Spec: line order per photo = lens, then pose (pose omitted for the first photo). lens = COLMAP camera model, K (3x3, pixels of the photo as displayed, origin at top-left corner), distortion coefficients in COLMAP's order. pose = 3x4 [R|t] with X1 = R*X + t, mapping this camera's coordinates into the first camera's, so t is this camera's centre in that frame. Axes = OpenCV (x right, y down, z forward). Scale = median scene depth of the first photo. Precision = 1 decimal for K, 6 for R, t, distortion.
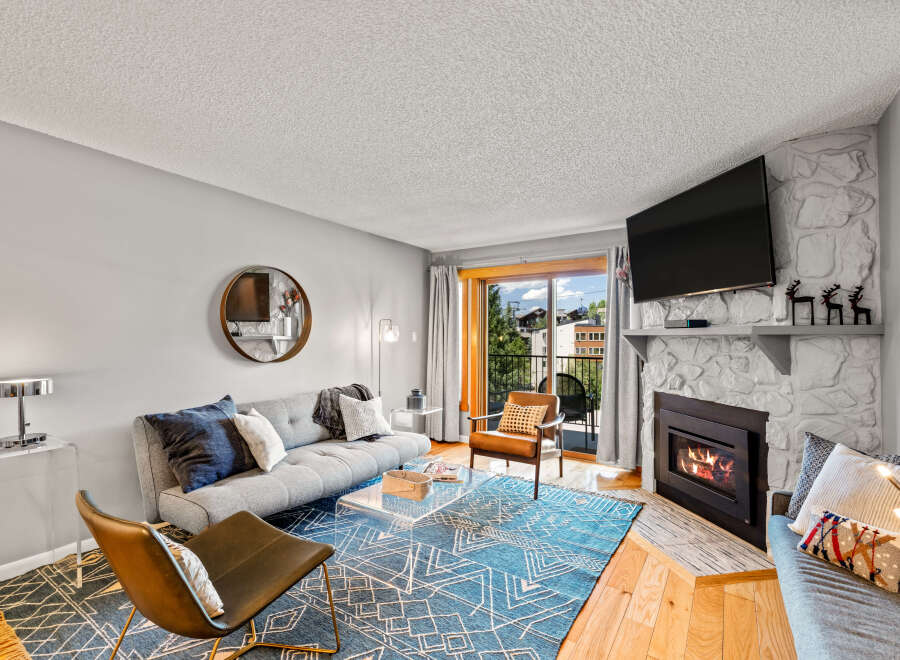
lens RADIAL K [[419.8, 0, 450.0], [0, 419.8, 330.0], [0, 0, 1]] dist [-0.001057, 0.000127]
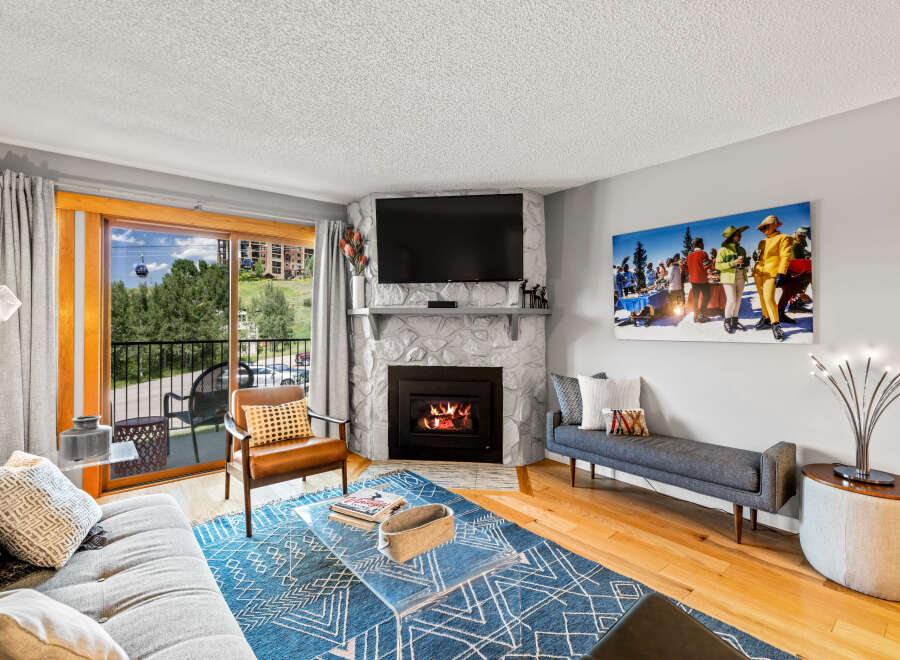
lens RADIAL K [[425.3, 0, 443.7], [0, 425.3, 315.0], [0, 0, 1]] dist [0.000689, 0.000066]
pose [[0.303391, 0.009831, 0.952816, -0.644006], [-0.017238, 0.999840, -0.004827, 0.022242], [-0.952710, -0.014960, 0.303511, 0.661747]]
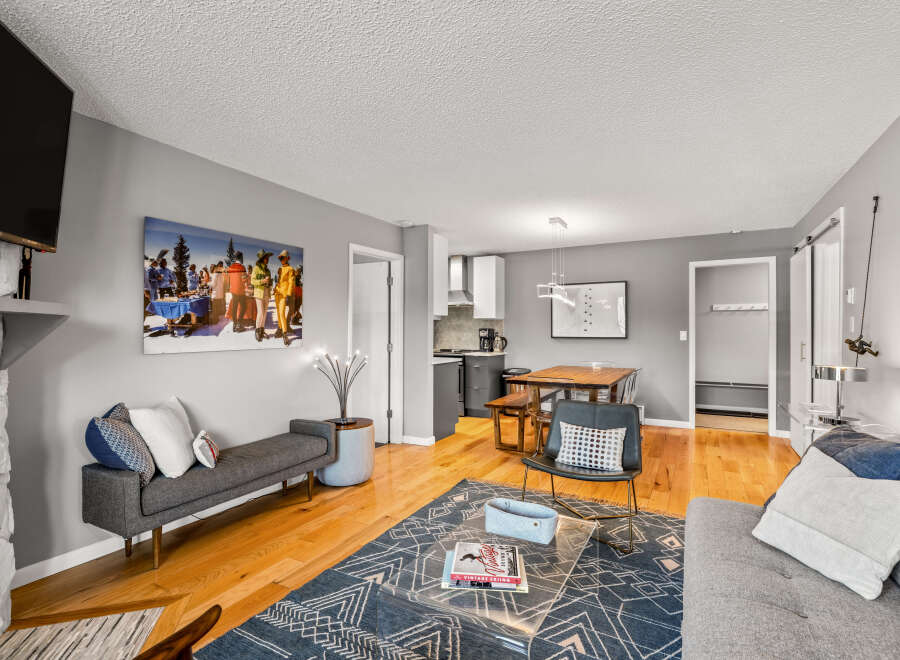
lens RADIAL K [[454.2, 0, 450.0], [0, 454.2, 330.0], [0, 0, 1]] dist [0.001831, 0.000465]
pose [[-0.996863, -0.007895, -0.078752, 0.078306], [-0.005948, 0.999672, -0.024928, 0.044858], [0.078922, -0.024381, -0.996583, 1.572004]]
